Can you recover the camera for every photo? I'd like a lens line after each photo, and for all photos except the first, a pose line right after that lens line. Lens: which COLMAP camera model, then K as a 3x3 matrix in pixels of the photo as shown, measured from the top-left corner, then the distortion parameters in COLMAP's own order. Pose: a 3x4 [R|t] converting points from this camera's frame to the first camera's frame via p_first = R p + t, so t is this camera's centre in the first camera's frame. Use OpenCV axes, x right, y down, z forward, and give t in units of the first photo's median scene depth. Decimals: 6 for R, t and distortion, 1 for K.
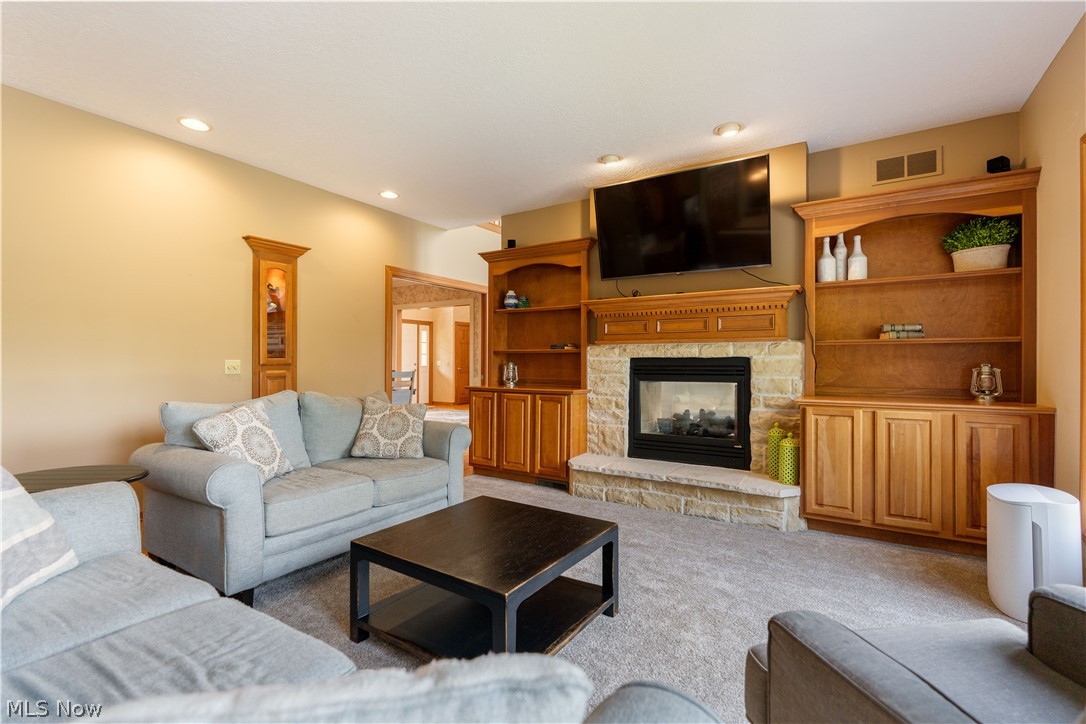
lens RADIAL K [[489.2, 0, 537.3], [0, 489.2, 362.3], [0, 0, 1]] dist [-0.007448, 0.001619]
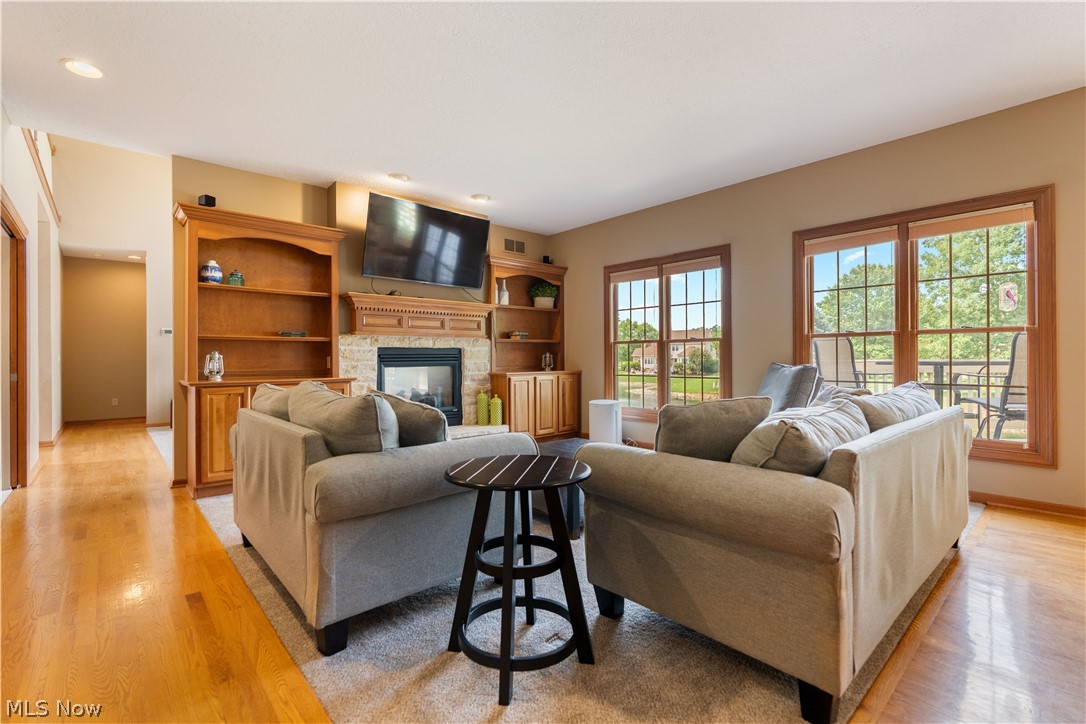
lens RADIAL K [[489.2, 0, 534.6], [0, 489.2, 355.8], [0, 0, 1]] dist [-0.007448, 0.001619]
pose [[0.262384, -0.006523, 0.964942, -0.834732], [-0.000436, 0.999976, 0.006878, 0.002347], [-0.964964, -0.002225, 0.262375, 0.355045]]
